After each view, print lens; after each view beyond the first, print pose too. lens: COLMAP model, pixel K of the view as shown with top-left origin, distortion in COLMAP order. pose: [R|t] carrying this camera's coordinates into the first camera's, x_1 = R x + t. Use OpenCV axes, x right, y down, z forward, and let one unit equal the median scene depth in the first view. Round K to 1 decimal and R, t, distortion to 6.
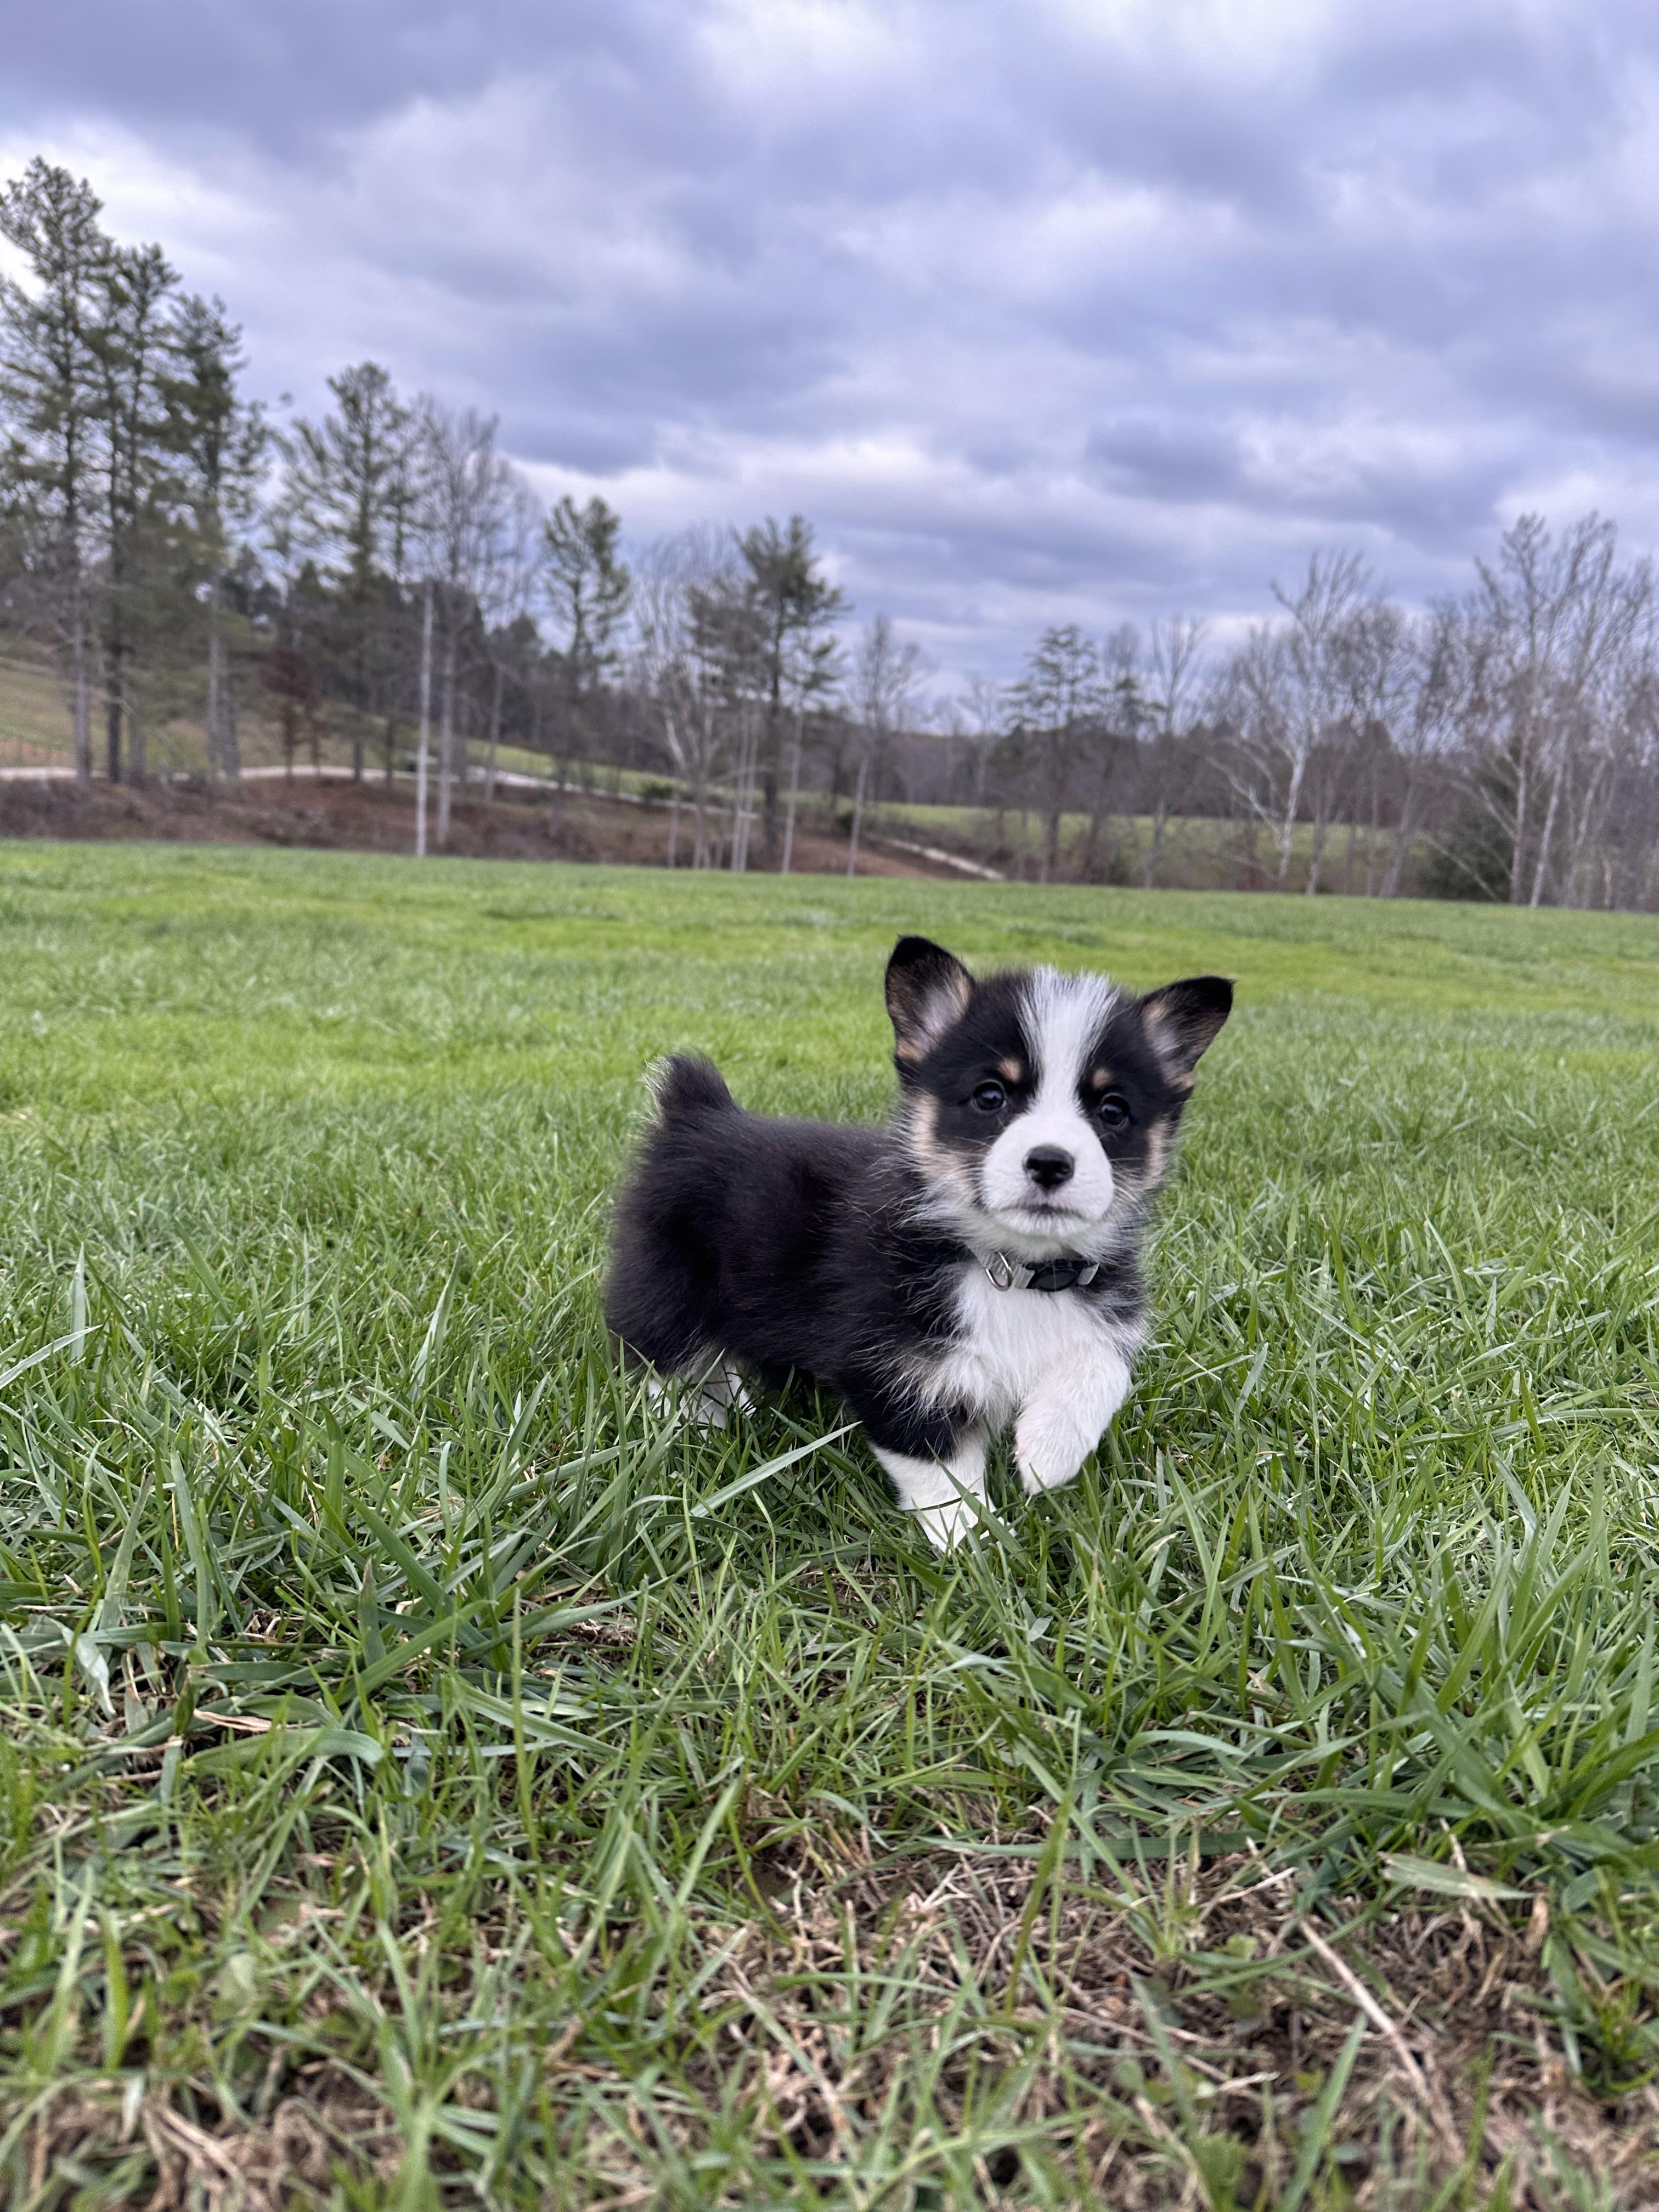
lens RADIAL K [[1569.1, 0, 829.1], [0, 1569.1, 1113.5], [0, 0, 1]] dist [-0.005707, -0.008353]
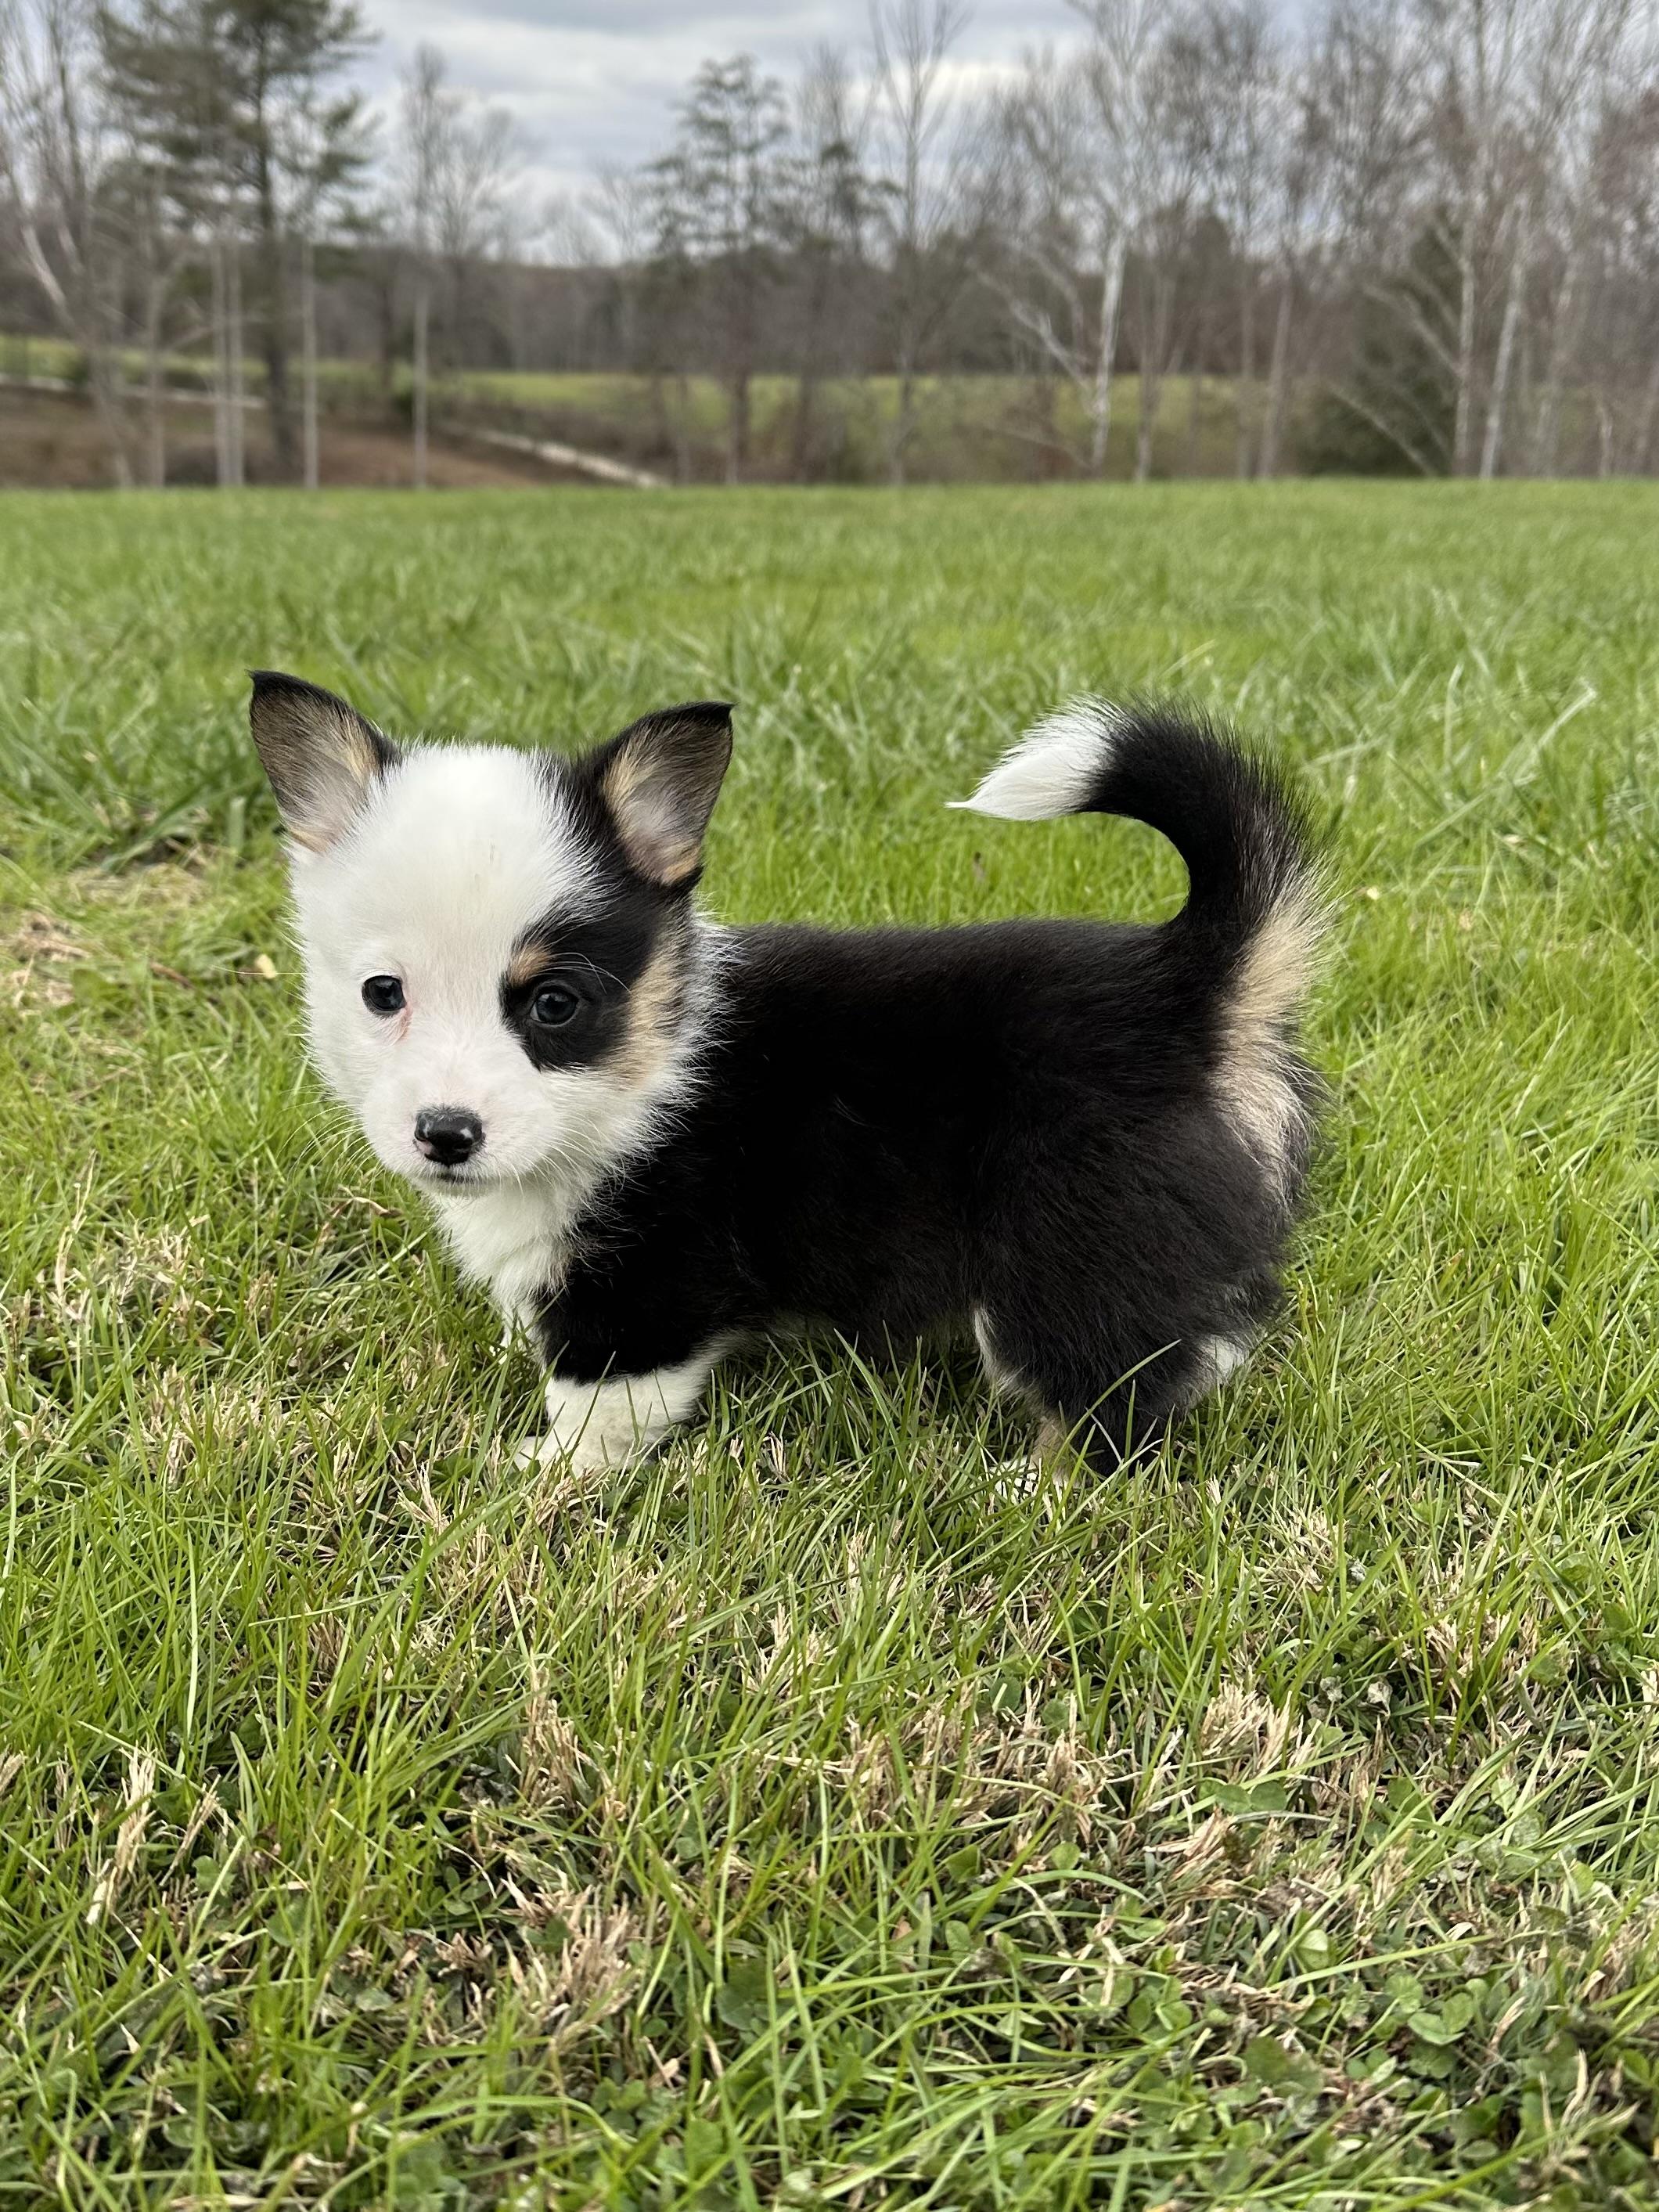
lens RADIAL K [[1565.8, 0, 844.1], [0, 1565.8, 1089.0], [0, 0, 1]] dist [-0.029360, -0.006528]
pose [[0.984496, -0.103634, 0.141517, 0.066491], [0.076892, 0.980132, 0.182838, -0.021715], [-0.157653, -0.169122, 0.972905, 0.338061]]
